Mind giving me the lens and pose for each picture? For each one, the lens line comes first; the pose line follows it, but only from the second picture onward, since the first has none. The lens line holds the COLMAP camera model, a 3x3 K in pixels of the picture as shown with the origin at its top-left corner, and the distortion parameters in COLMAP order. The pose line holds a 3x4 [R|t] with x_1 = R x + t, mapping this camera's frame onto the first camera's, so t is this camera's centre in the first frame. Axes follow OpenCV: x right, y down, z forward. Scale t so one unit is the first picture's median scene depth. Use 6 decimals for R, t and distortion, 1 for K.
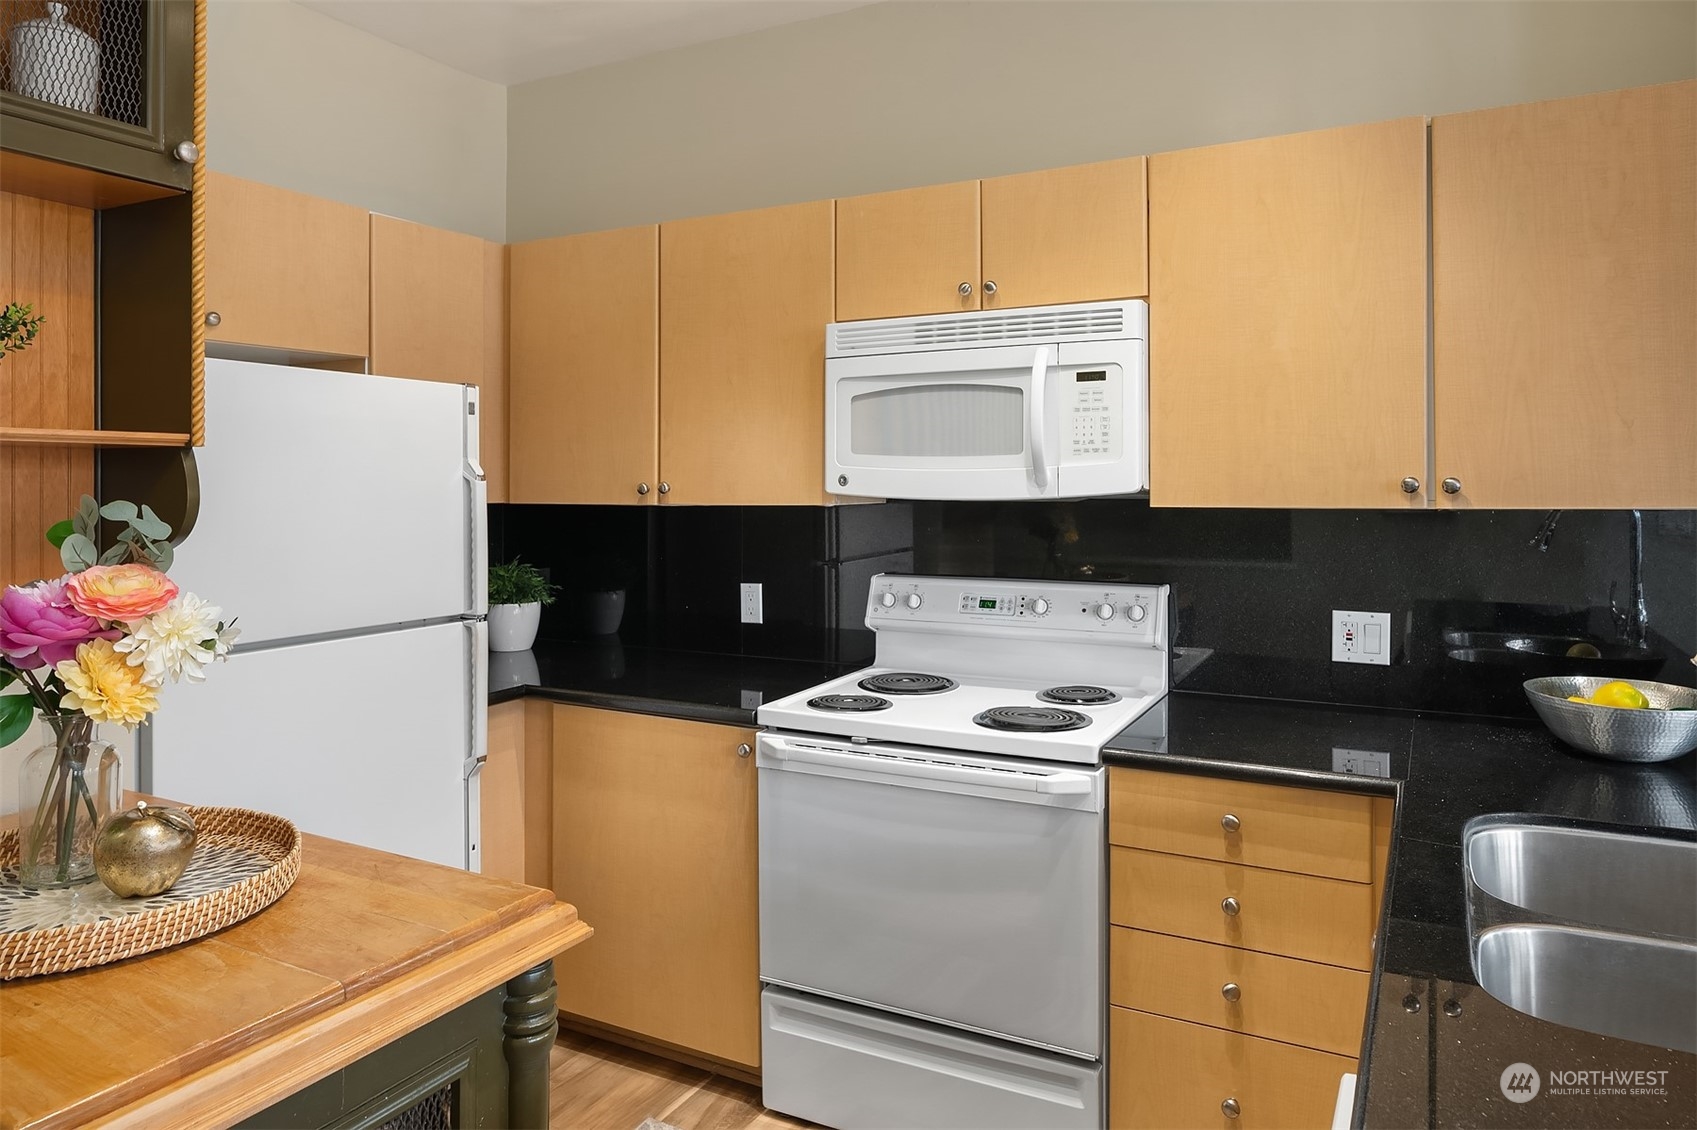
lens RADIAL K [[1121.5, 0, 852.5], [0, 1121.5, 481.6], [0, 0, 1]] dist [-0.002406, -0.001166]
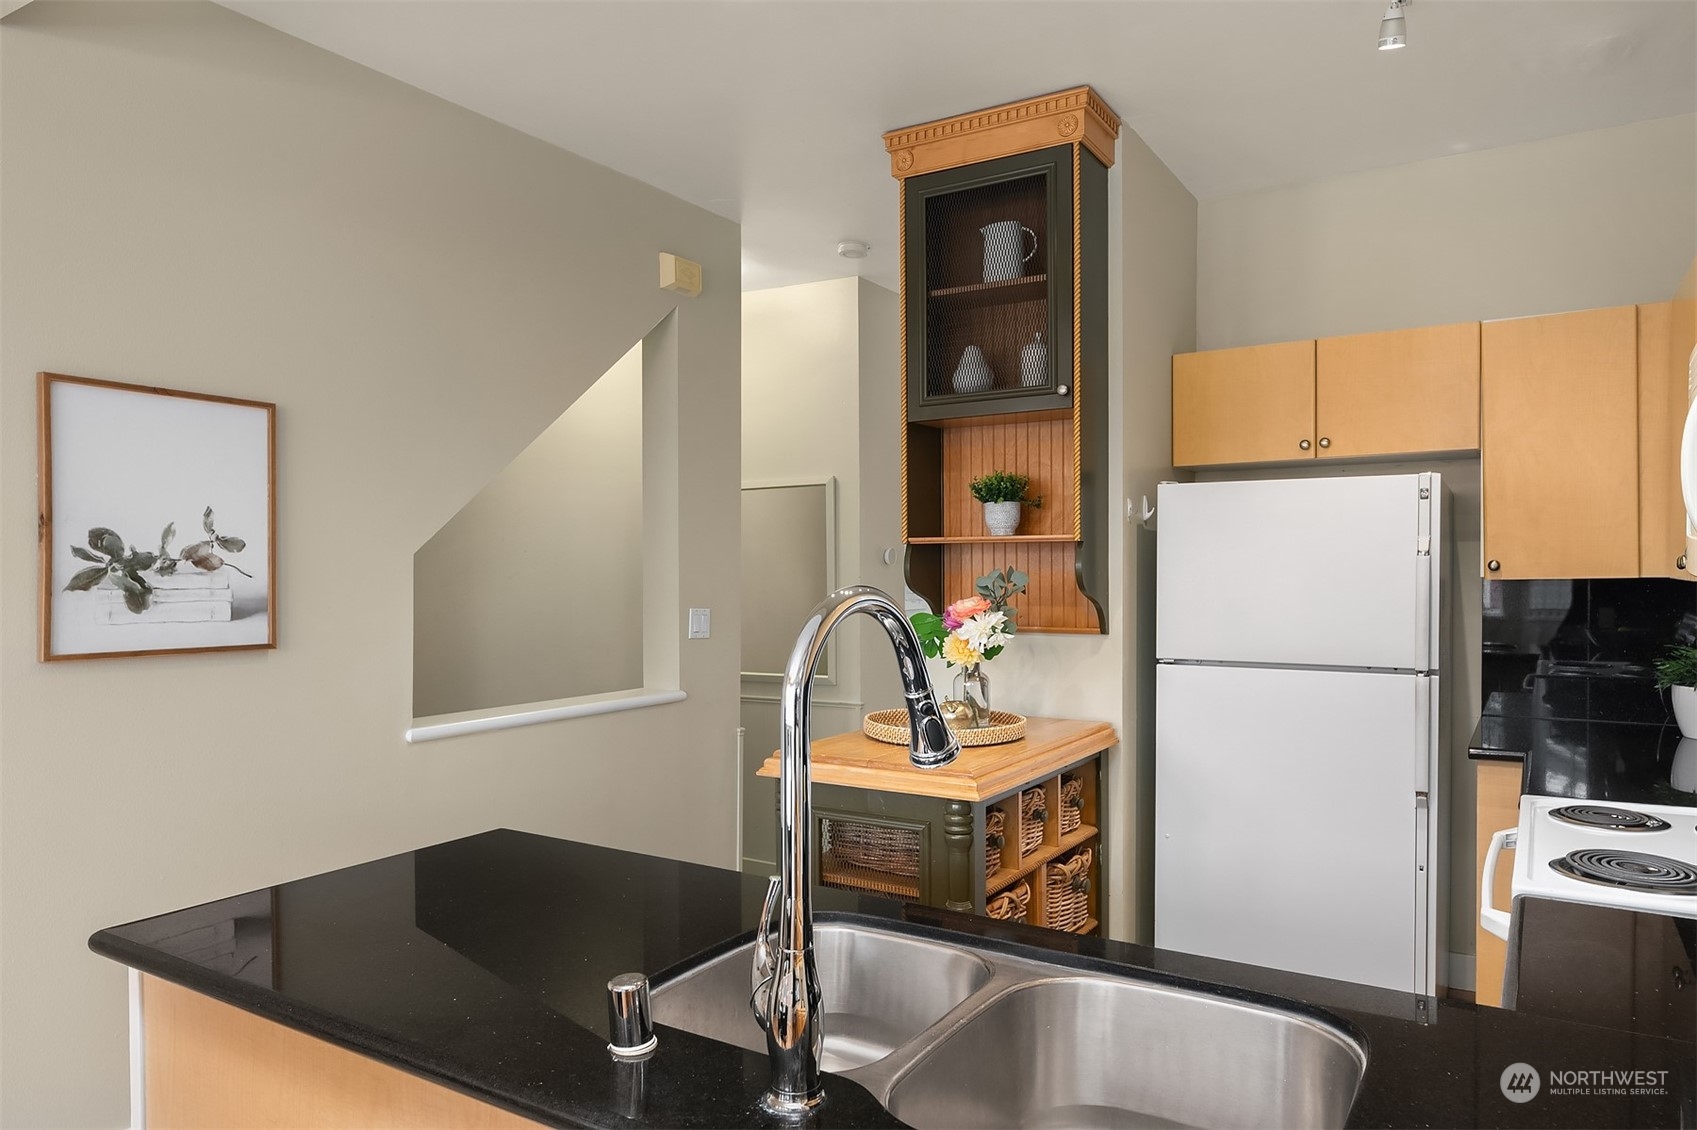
lens RADIAL K [[1121.5, 0, 859.7], [0, 1121.5, 559.2], [0, 0, 1]] dist [-0.002406, -0.001166]
pose [[-0.069442, 0.001178, -0.997585, 0.927050], [0.007332, 0.999973, 0.000671, -0.002668], [0.997559, -0.007267, -0.069449, 0.523526]]
